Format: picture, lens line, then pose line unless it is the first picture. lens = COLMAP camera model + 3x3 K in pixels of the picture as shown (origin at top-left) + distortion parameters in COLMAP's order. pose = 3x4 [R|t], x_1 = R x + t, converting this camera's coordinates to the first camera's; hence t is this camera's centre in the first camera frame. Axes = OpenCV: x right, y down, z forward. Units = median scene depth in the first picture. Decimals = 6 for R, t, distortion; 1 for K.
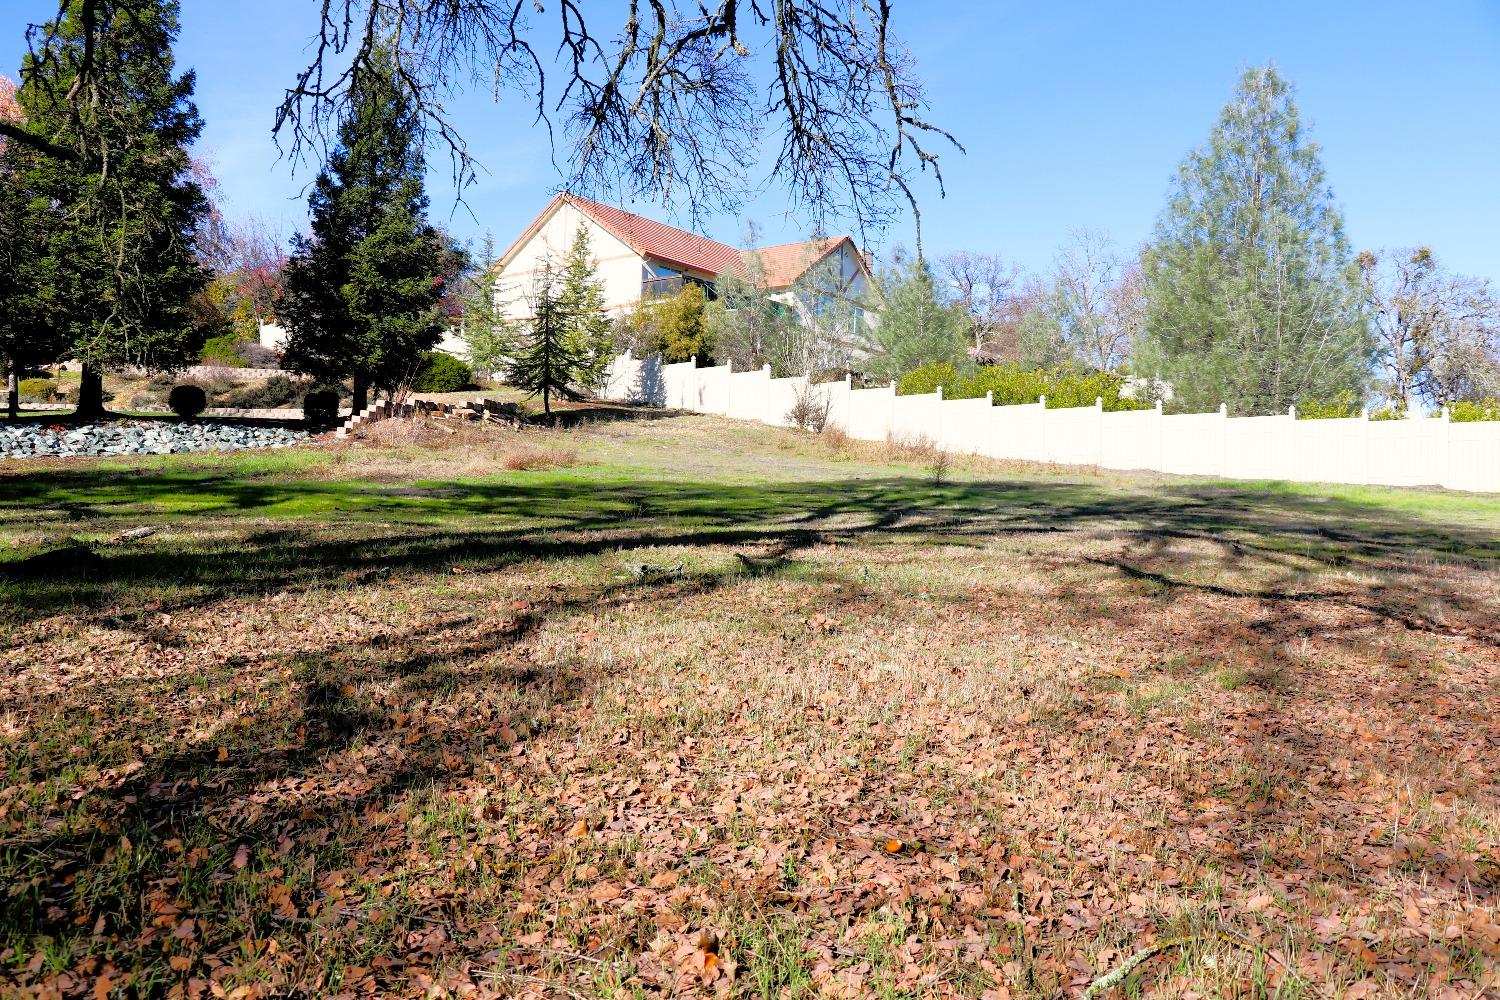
lens RADIAL K [[1233.5, 0, 717.9], [0, 1233.5, 504.9], [0, 0, 1]] dist [-0.173991, 0.150076]
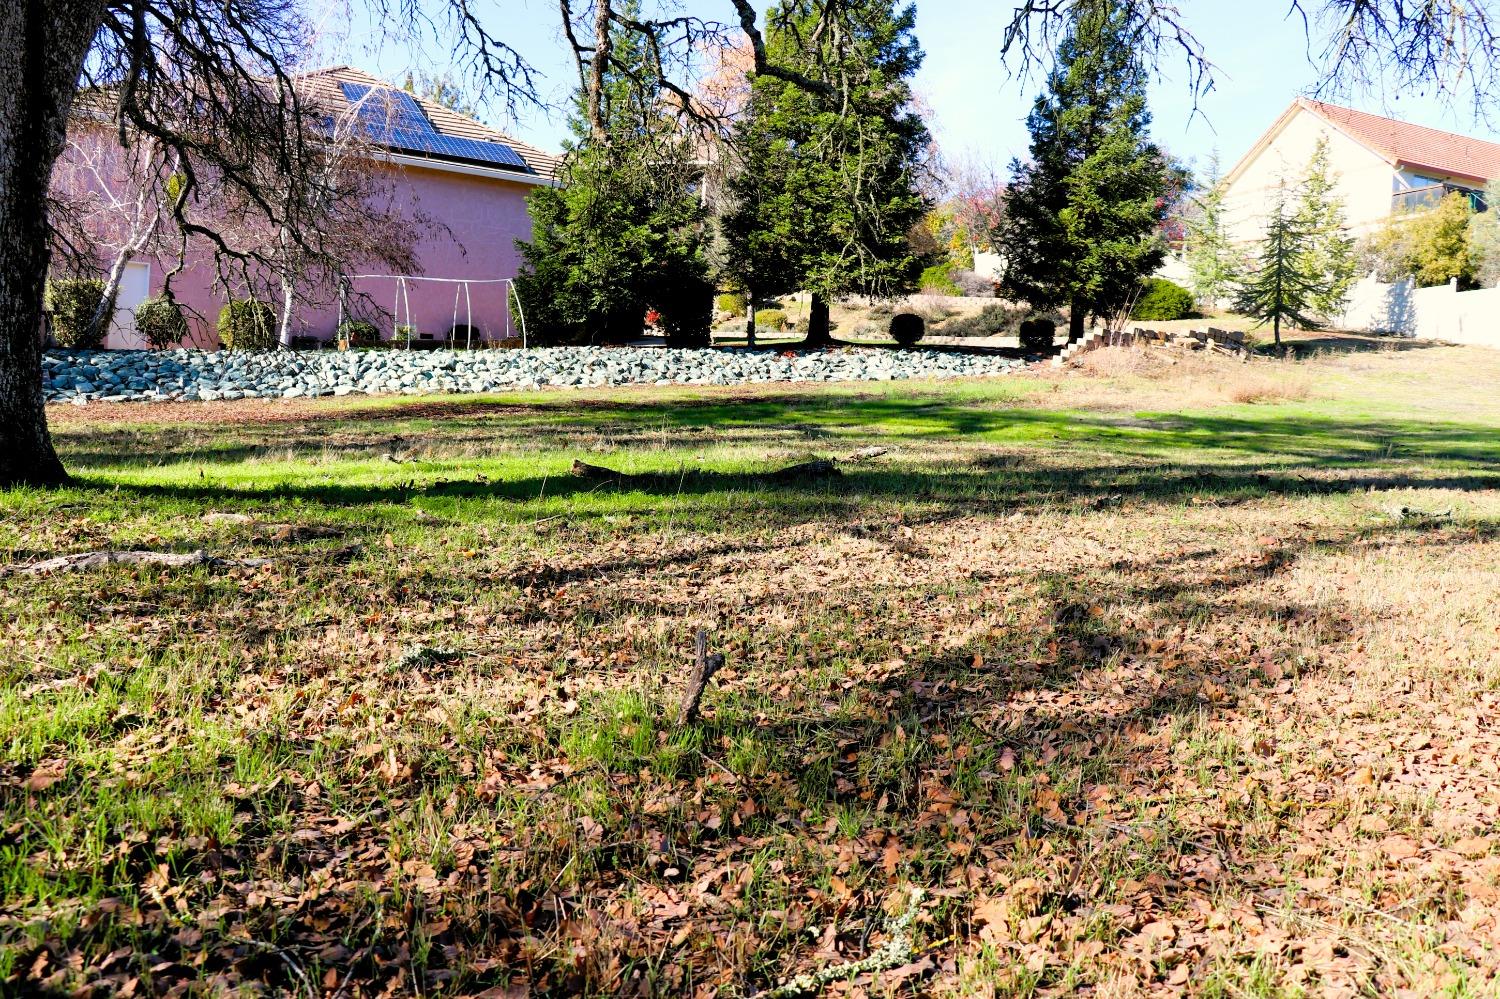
lens RADIAL K [[1269.1, 0, 736.1], [0, 1269.1, 512.5], [0, 0, 1]] dist [-0.175665, 0.146274]
pose [[0.854718, 0.057286, -0.515922, -0.006256], [-0.026547, 0.997415, 0.066770, 0.002282], [0.518414, -0.043373, 0.854029, -0.001470]]
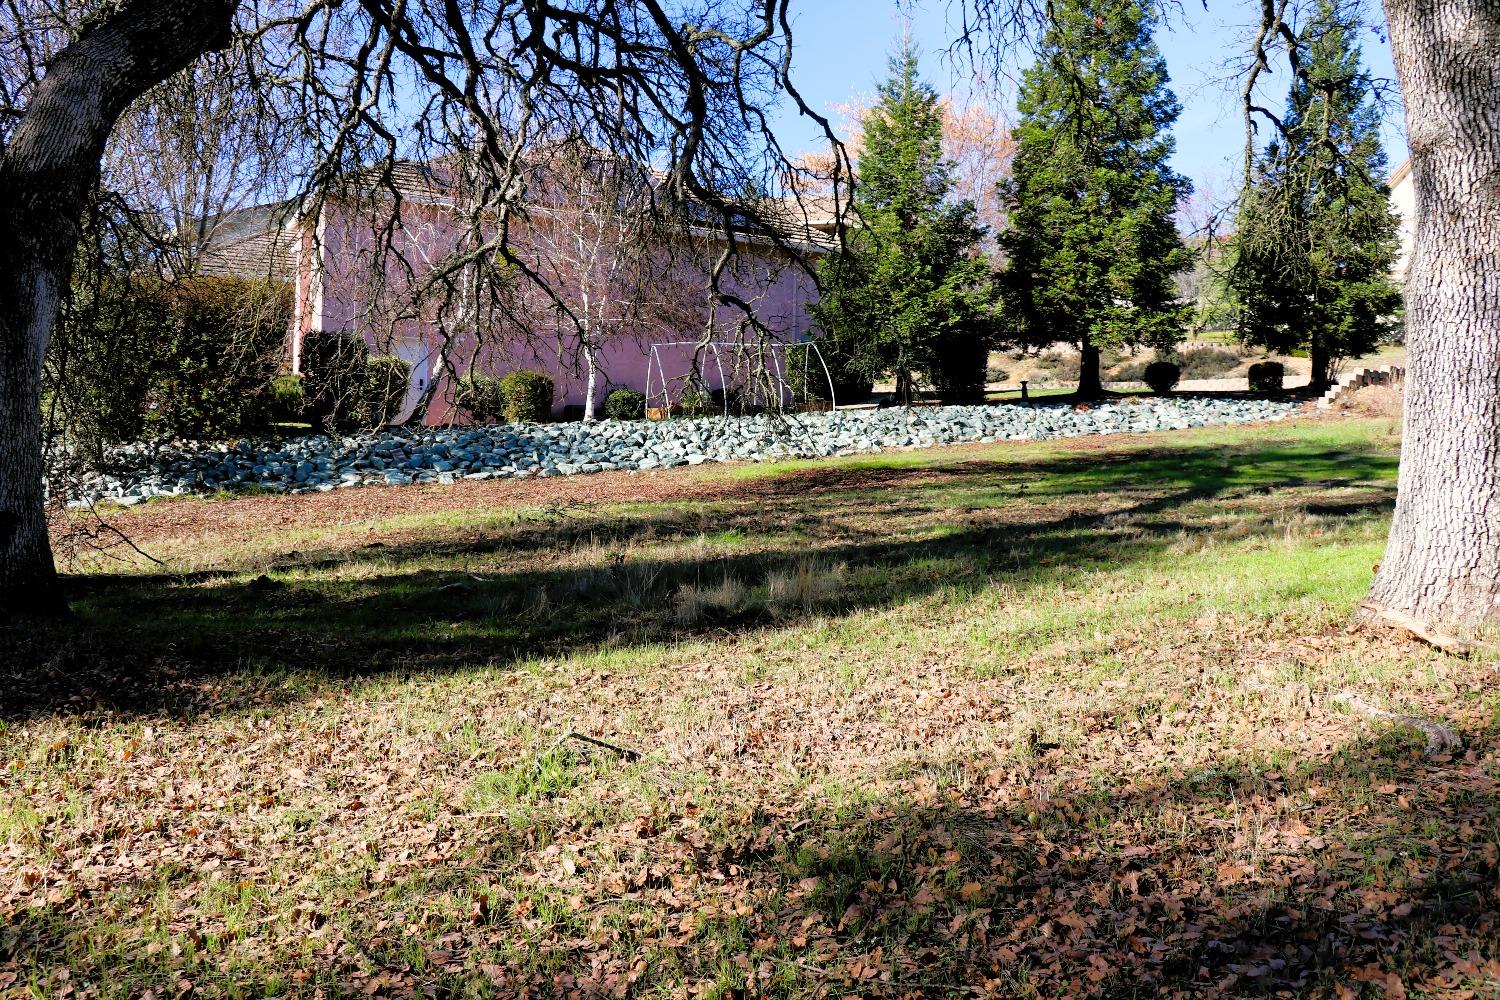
lens RADIAL K [[1233.5, 0, 739.5], [0, 1233.5, 512.4], [0, 0, 1]] dist [-0.173991, 0.150076]
pose [[0.835641, 0.002190, -0.549272, -0.284936], [0.015131, 0.999521, 0.027005, -0.005708], [0.549068, -0.030878, 0.835207, -0.132040]]
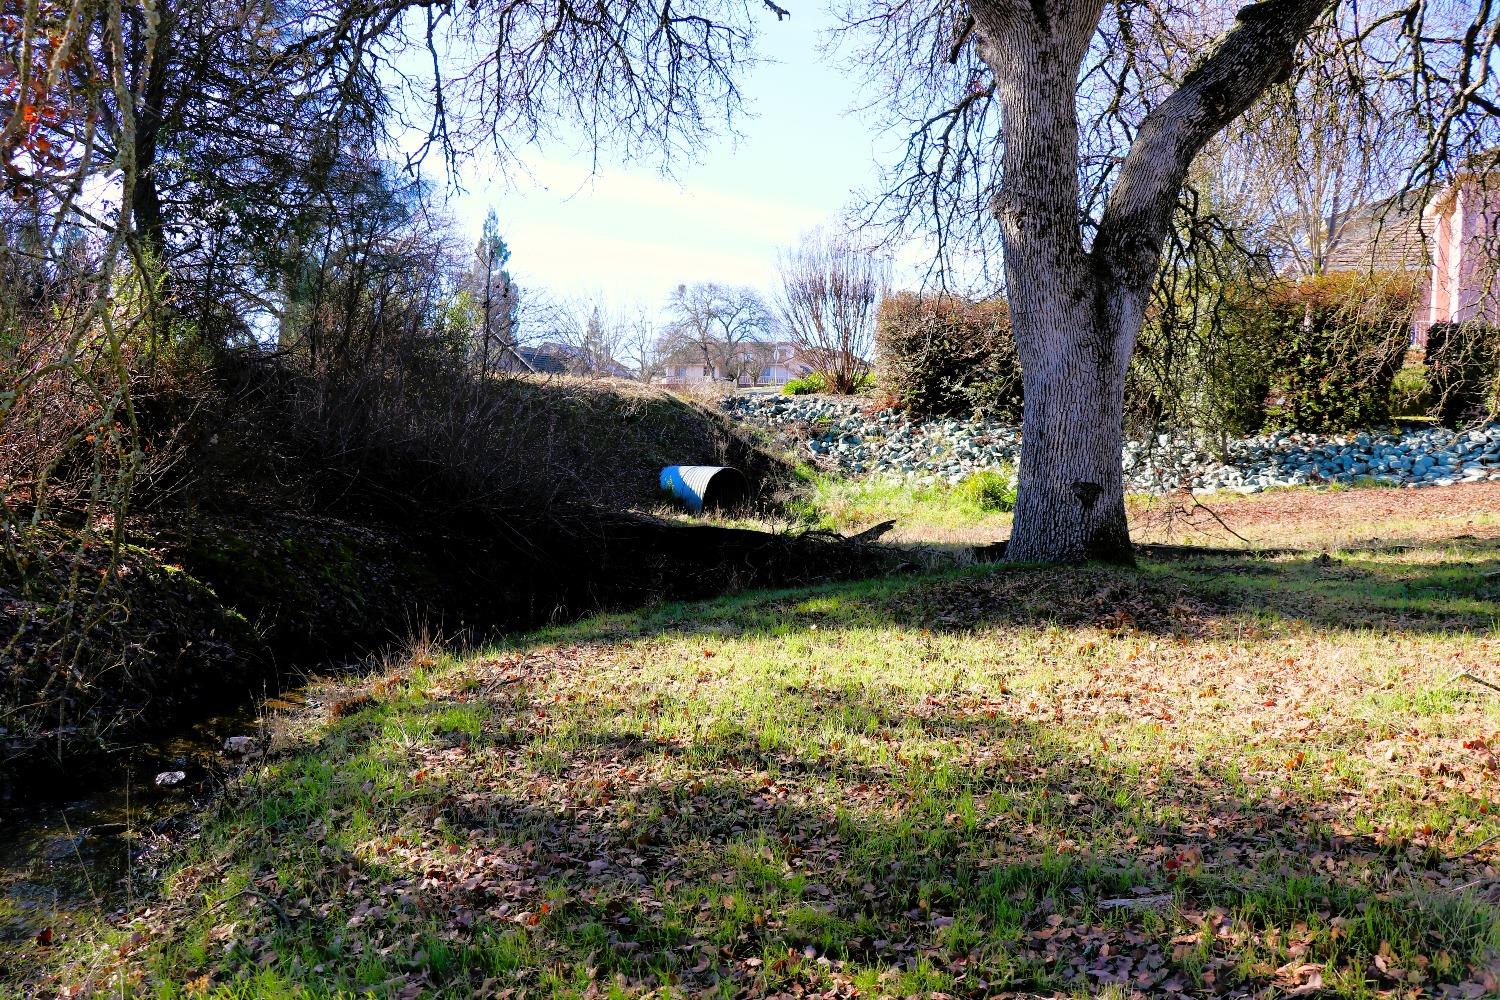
lens RADIAL K [[1269.1, 0, 753.4], [0, 1269.1, 511.2], [0, 0, 1]] dist [-0.175665, 0.146274]
pose [[0.103619, 0.021574, -0.994383, -0.199238], [-0.003990, 0.999766, 0.021275, 0.000660], [0.994609, 0.001763, 0.103680, -0.138885]]
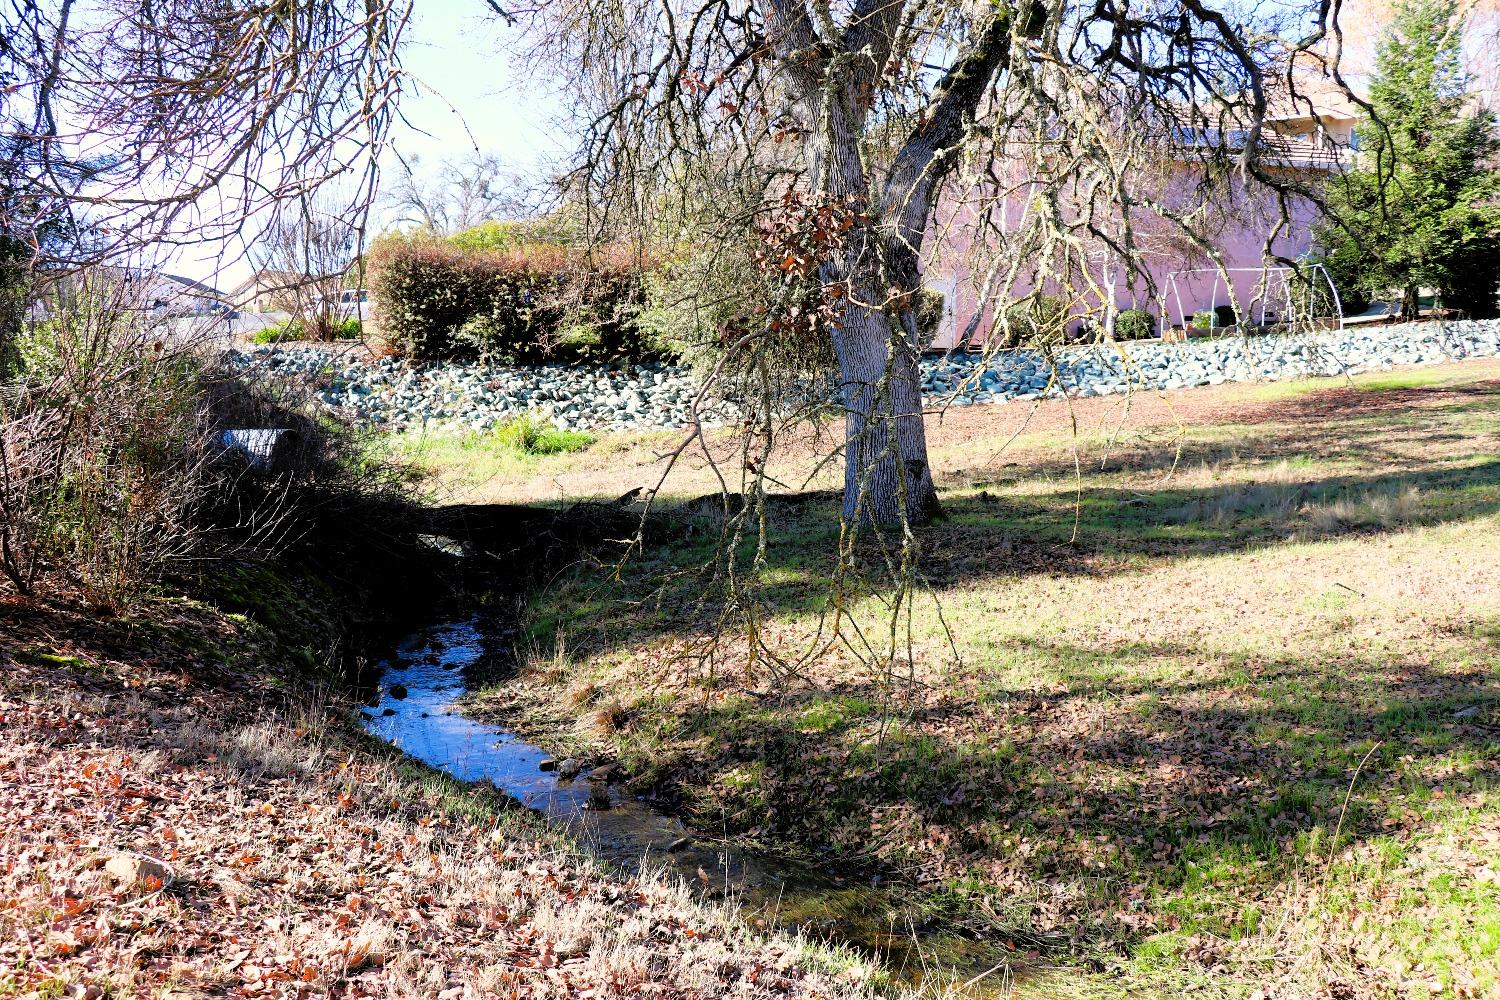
lens RADIAL K [[1239.0, 0, 730.3], [0, 1239.0, 514.0], [0, 0, 1]] dist [-0.183598, 0.156104]
pose [[0.584942, 0.061129, -0.808768, -0.217856], [0.037150, 0.994090, 0.102005, -0.034082], [0.810224, -0.089713, 0.579214, -0.357402]]
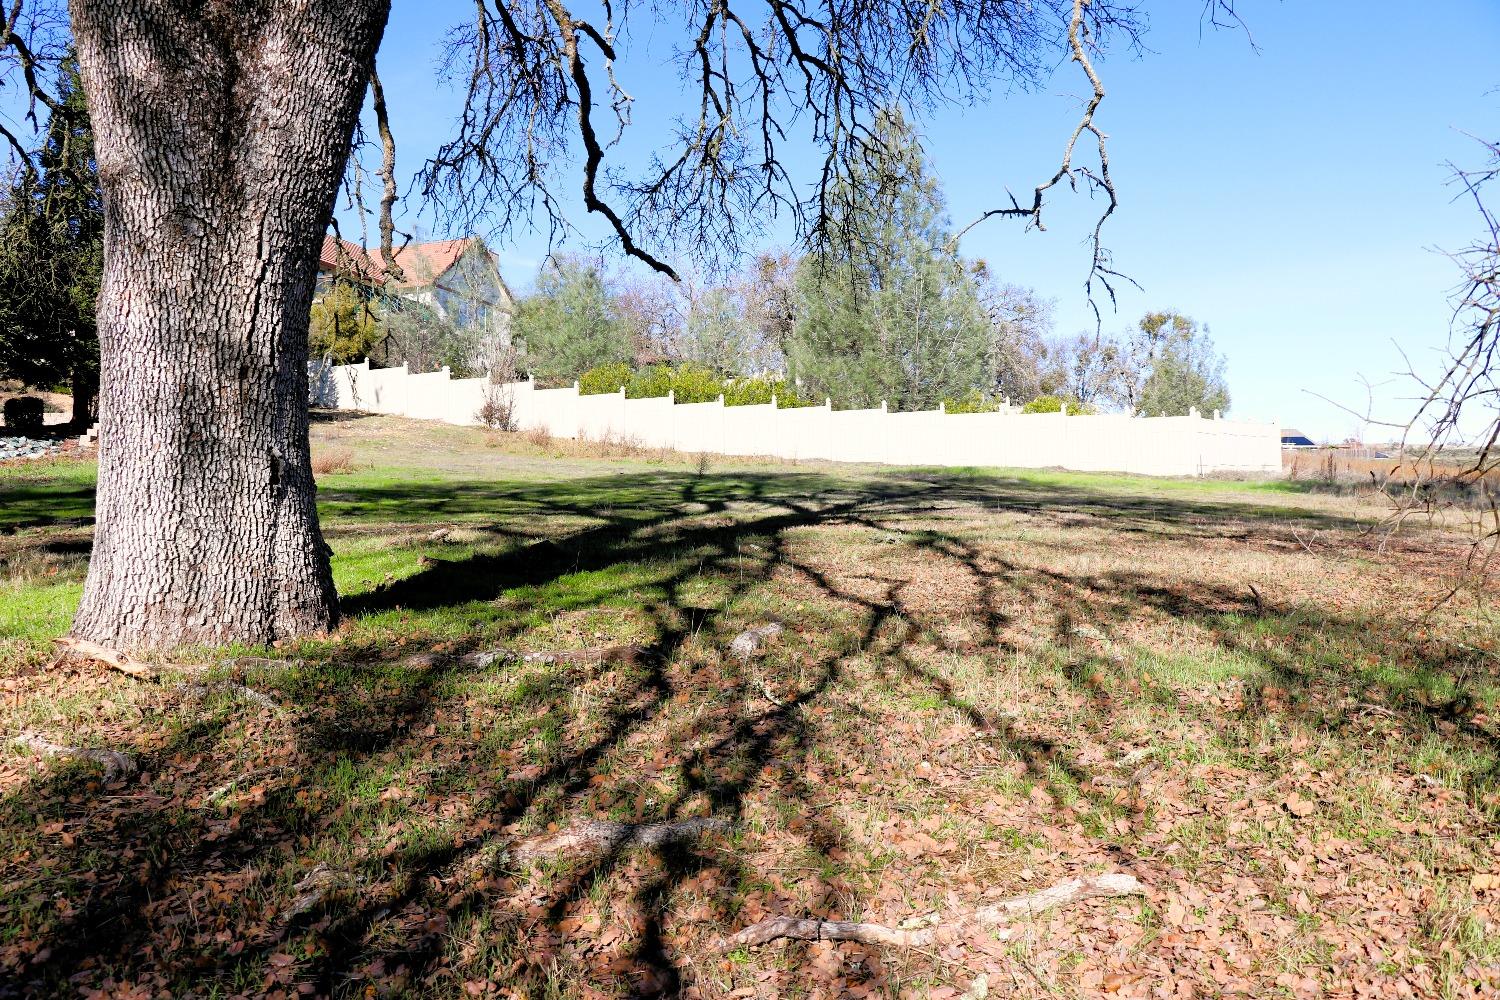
lens RADIAL K [[1233.5, 0, 735.1], [0, 1233.5, 510.7], [0, 0, 1]] dist [-0.173991, 0.150076]
pose [[0.933016, -0.036794, 0.357948, -0.271633], [0.032978, 0.999316, 0.016760, -0.003431], [-0.358319, -0.003833, 0.933591, -0.125106]]
